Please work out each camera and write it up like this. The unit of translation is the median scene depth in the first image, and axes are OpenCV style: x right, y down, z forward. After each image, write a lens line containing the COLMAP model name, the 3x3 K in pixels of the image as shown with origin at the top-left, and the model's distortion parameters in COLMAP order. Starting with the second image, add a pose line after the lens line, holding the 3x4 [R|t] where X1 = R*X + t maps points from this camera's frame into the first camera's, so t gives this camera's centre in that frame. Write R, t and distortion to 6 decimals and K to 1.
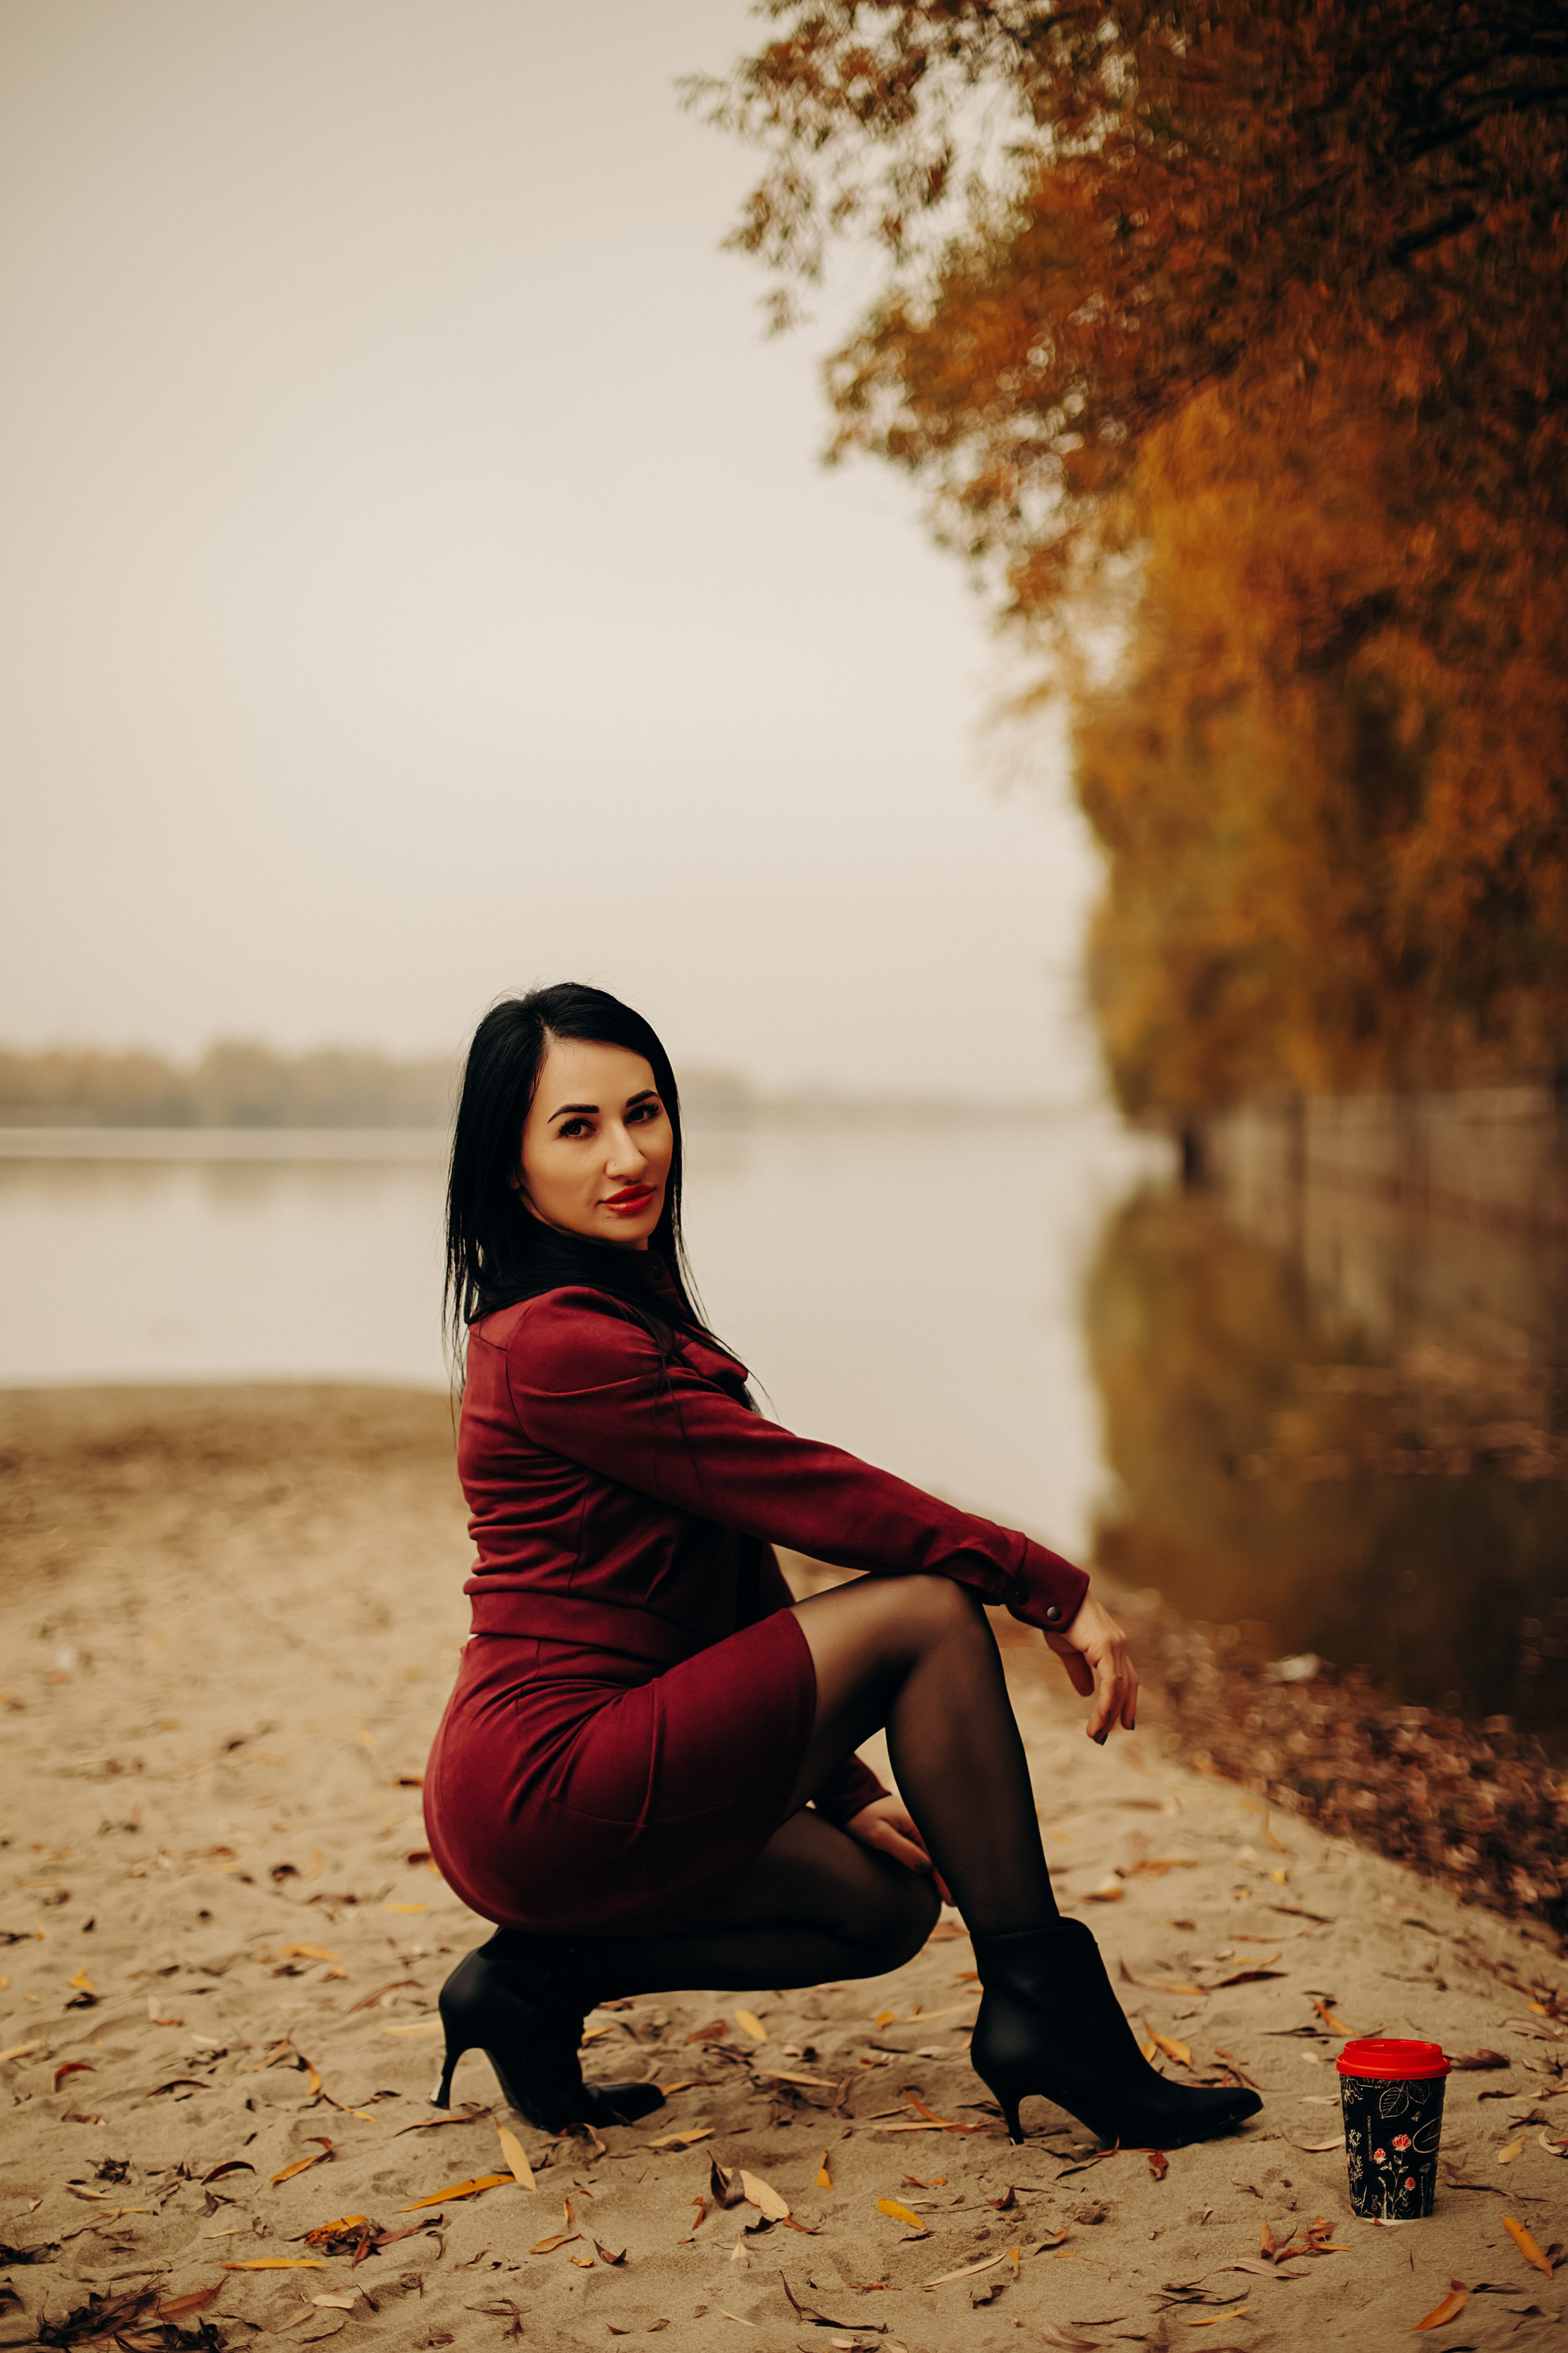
lens RADIAL K [[3542.0, 0, 784.0], [0, 3542.0, 1176.5], [0, 0, 1]] dist [-0.190849, 0.268359]
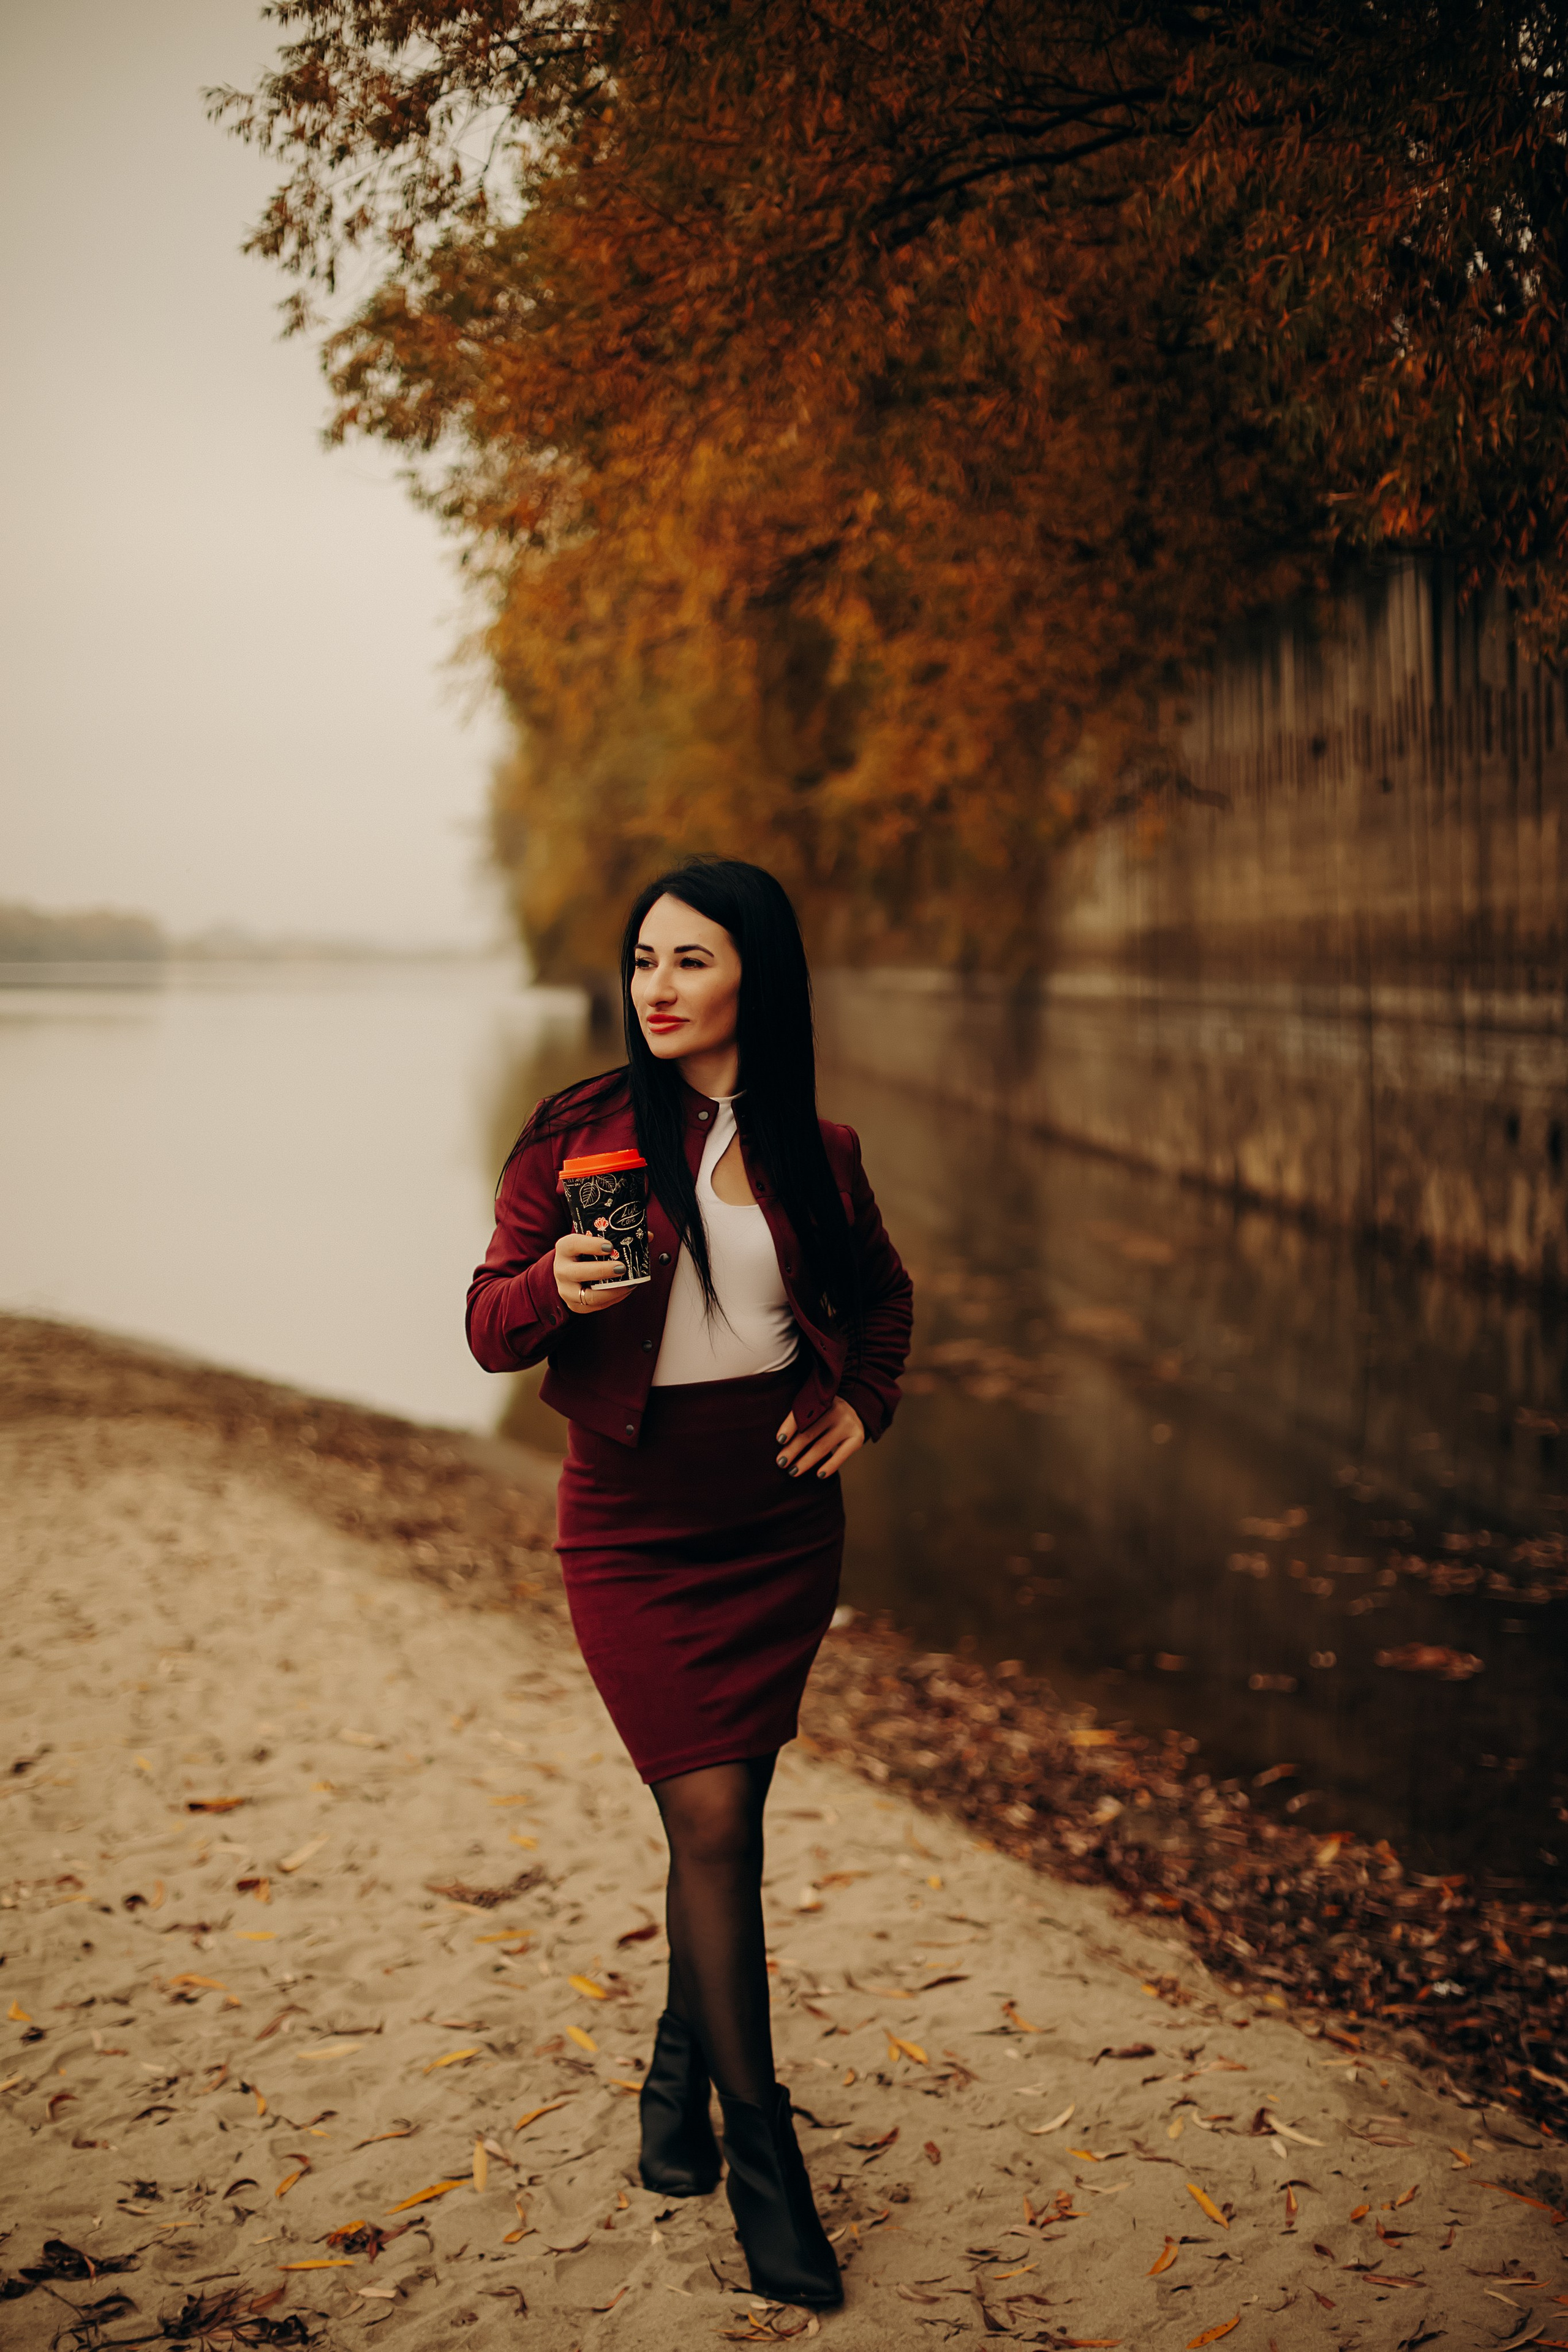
lens RADIAL K [[3409.5, 0, 784.0], [0, 3409.5, 1176.0], [0, 0, 1]] dist [-0.157141, 0.156365]
pose [[0.985872, -0.007951, 0.167314, -0.138073], [0.000856, 0.999099, 0.042437, -0.130109], [-0.167501, -0.041694, 0.984990, -0.238499]]
